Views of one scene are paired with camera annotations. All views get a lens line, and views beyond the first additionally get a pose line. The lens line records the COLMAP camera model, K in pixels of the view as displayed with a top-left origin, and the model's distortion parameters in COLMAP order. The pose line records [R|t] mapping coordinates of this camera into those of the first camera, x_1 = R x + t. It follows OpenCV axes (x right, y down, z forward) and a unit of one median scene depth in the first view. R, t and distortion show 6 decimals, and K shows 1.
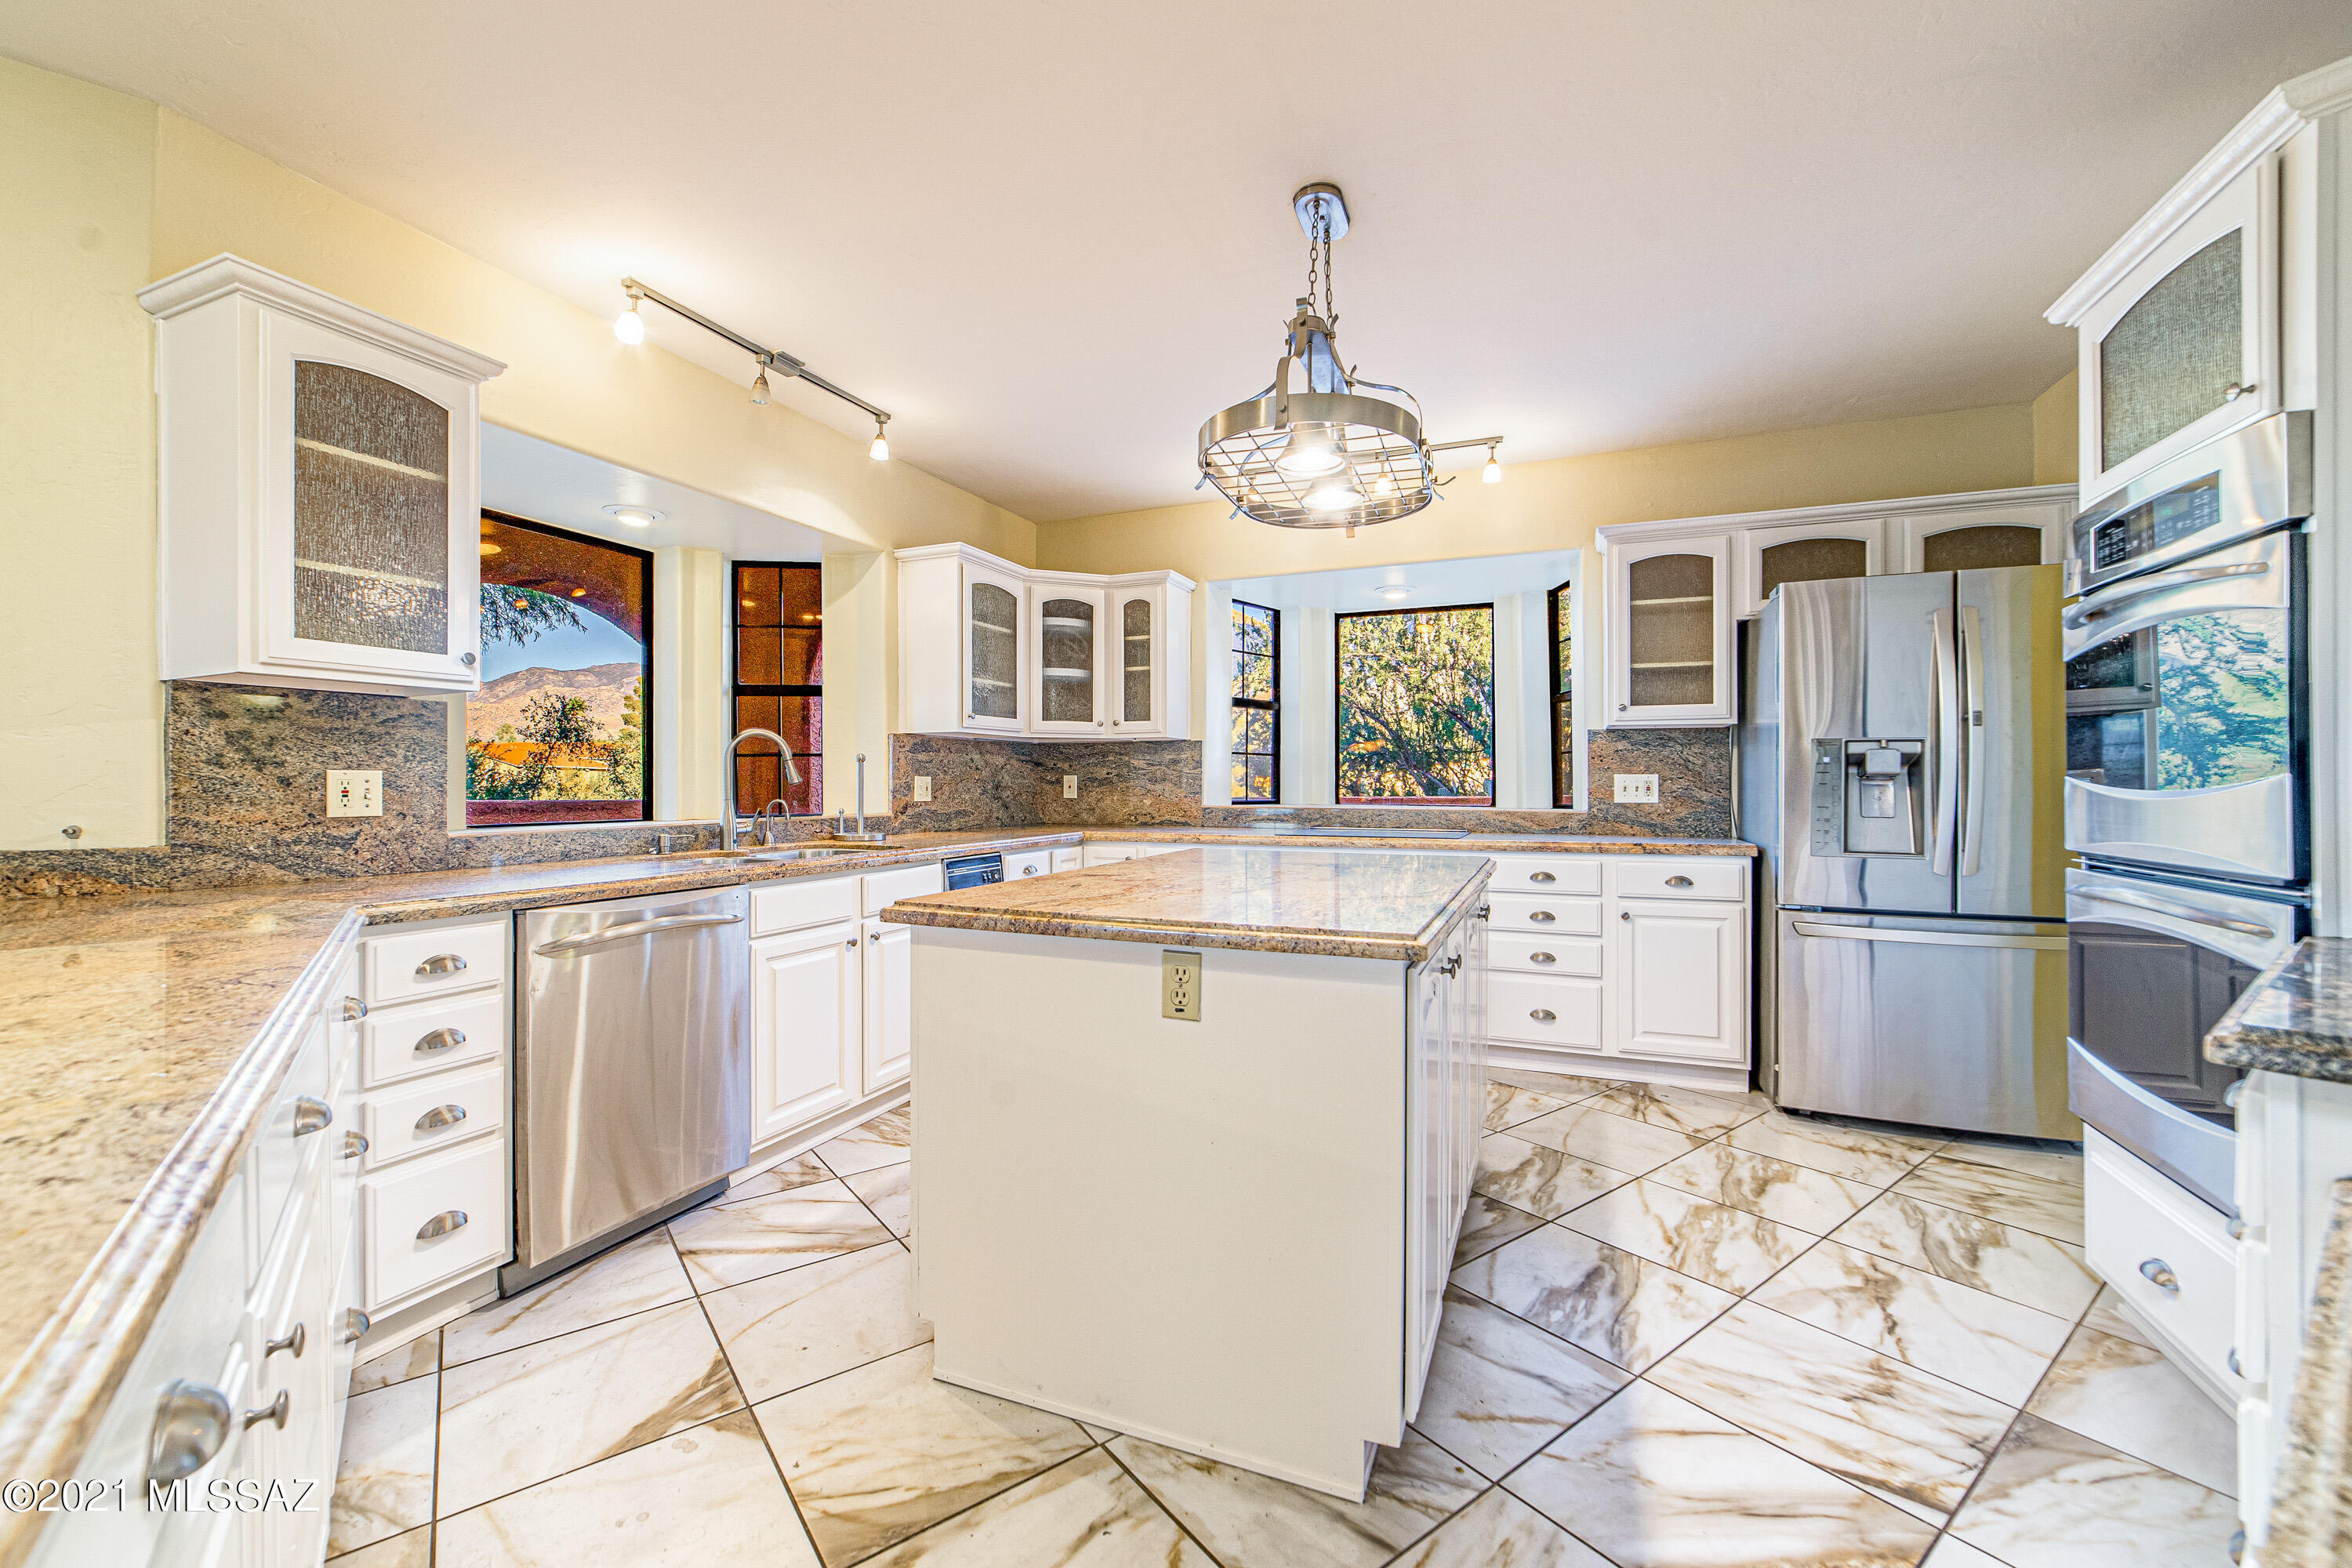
lens RADIAL K [[951.3, 0, 1142.9], [0, 951.3, 763.8], [0, 0, 1]] dist [0.000868, 0.000252]
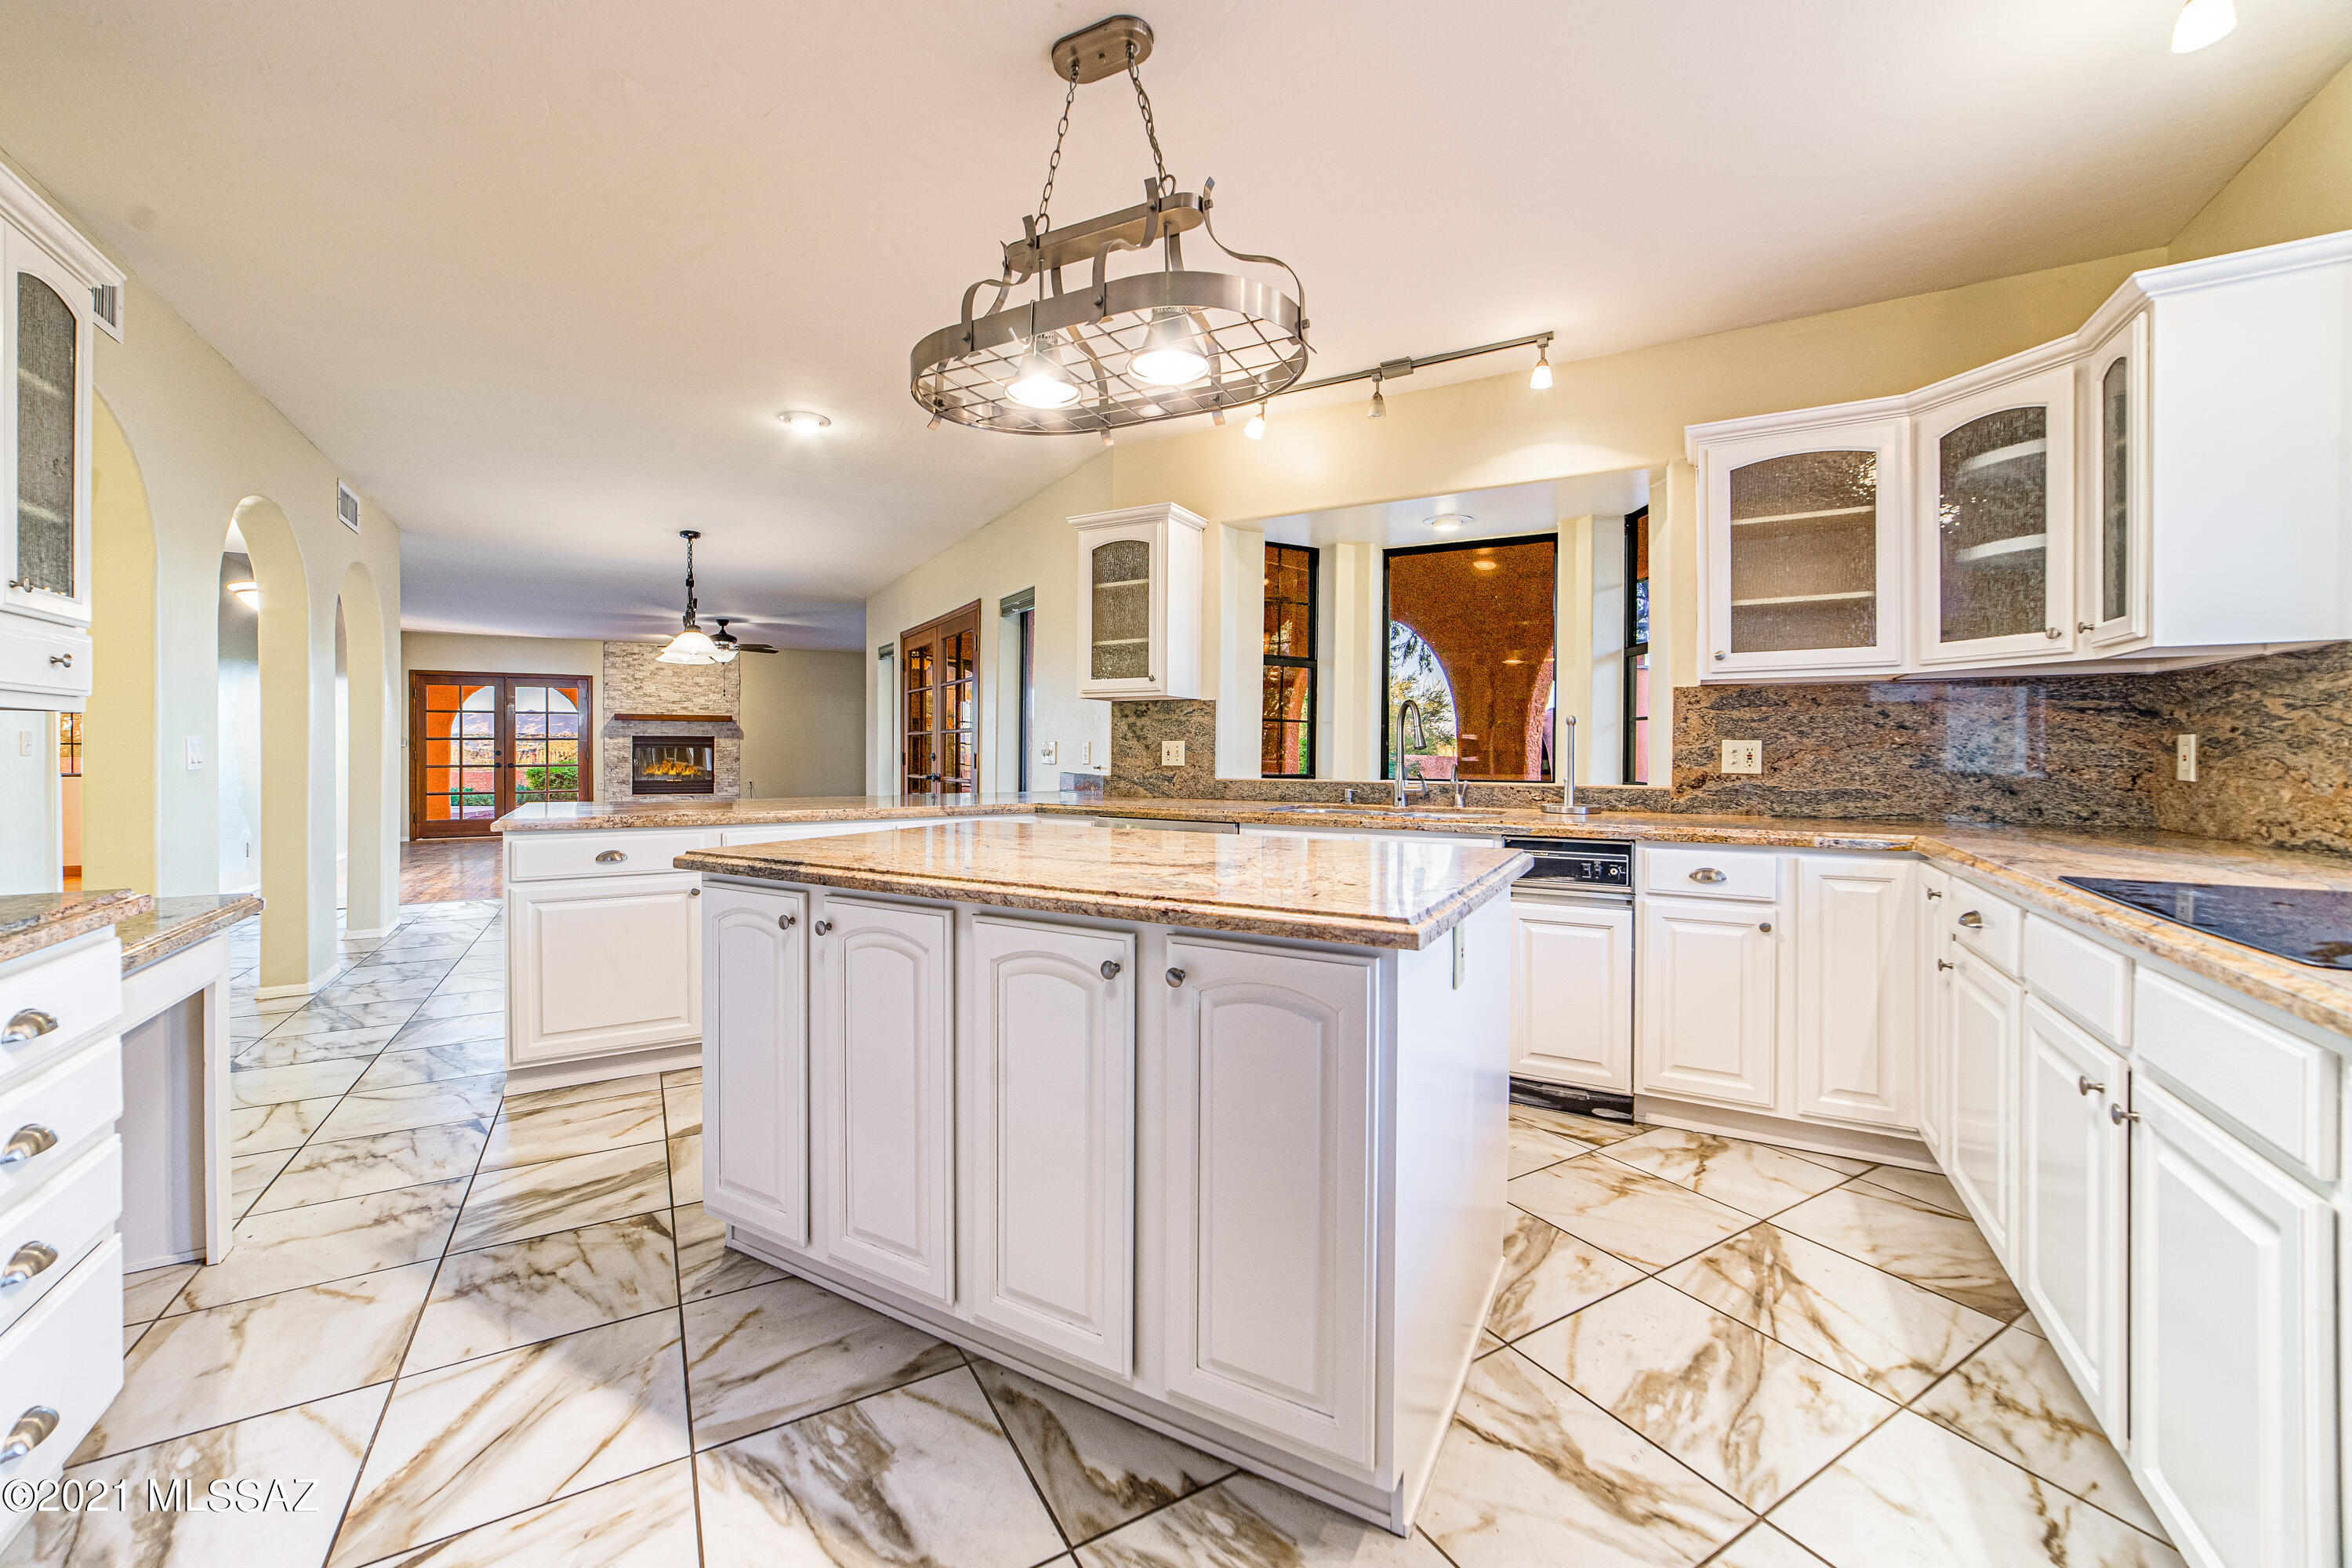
lens RADIAL K [[919.7, 0, 1165.9], [0, 919.7, 749.4], [0, 0, 1]] dist [-0.029360, 0.010407]
pose [[-0.102720, 0.003031, -0.994706, 0.893016], [0.018844, 0.999822, 0.001101, 0.019102], [0.994532, -0.018632, -0.102759, 1.061065]]
